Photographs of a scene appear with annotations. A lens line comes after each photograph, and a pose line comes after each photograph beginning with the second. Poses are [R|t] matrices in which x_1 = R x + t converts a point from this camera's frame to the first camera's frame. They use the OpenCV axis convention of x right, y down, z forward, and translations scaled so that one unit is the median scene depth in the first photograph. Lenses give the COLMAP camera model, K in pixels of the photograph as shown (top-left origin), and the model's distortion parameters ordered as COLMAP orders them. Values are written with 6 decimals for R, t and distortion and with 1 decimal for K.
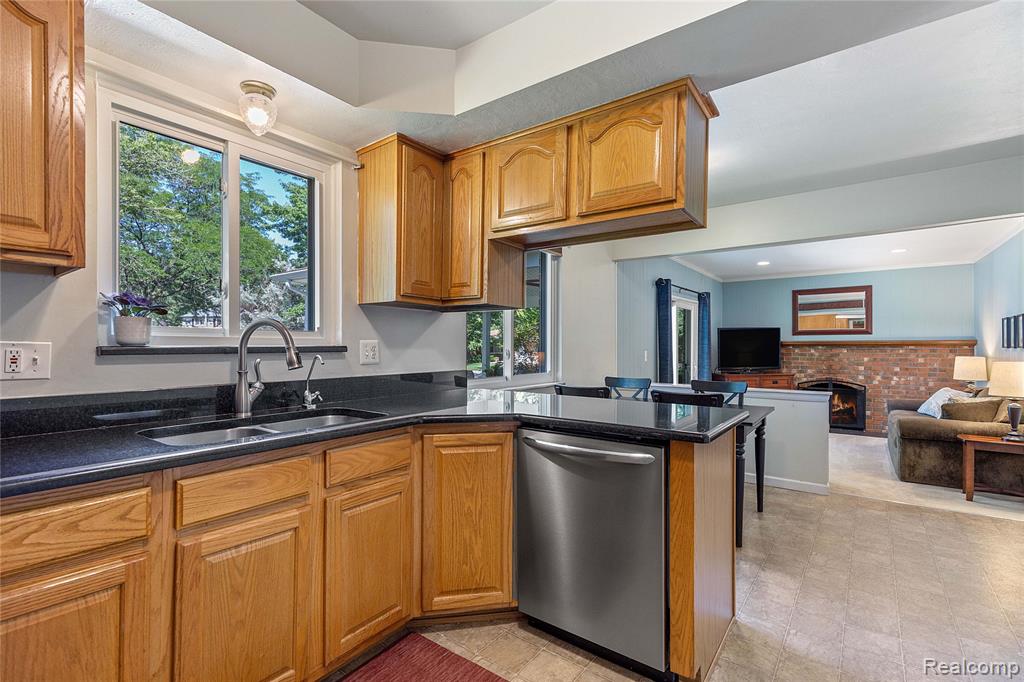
lens RADIAL K [[475.3, 0, 507.2], [0, 475.3, 347.7], [0, 0, 1]] dist [0.007907, -0.002969]
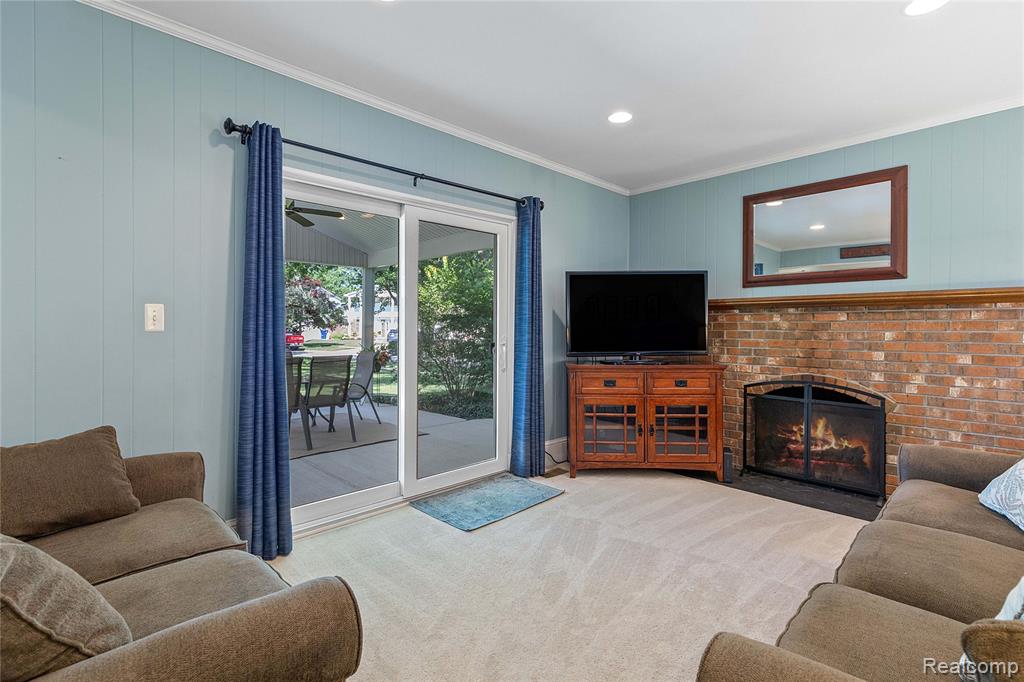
lens RADIAL K [[475.3, 0, 518.2], [0, 475.3, 330.3], [0, 0, 1]] dist [0.007907, -0.002969]
pose [[0.986420, 0.005443, -0.164155, 1.516502], [-0.005207, 0.999985, 0.001863, 0.062577], [0.164162, -0.000982, 0.986433, 1.594418]]
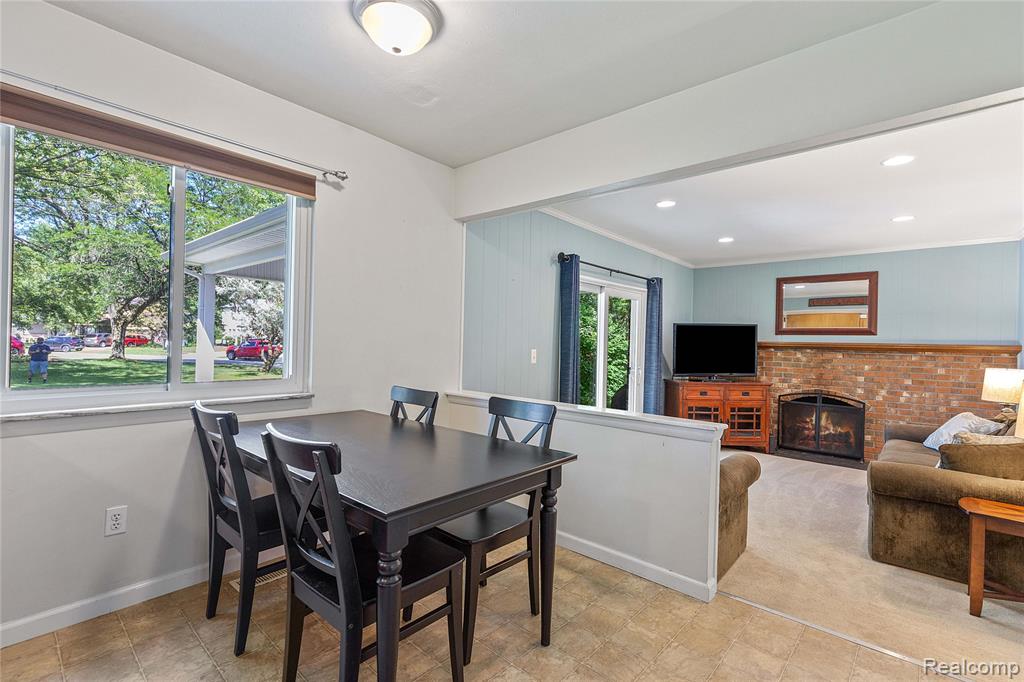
lens RADIAL K [[475.3, 0, 495.1], [0, 475.3, 343.3], [0, 0, 1]] dist [0.007907, -0.002969]
pose [[0.996824, 0.023924, -0.075963, 0.652990], [-0.023934, 0.999713, 0.000776, -0.004284], [0.075960, 0.001045, 0.997110, 0.576291]]
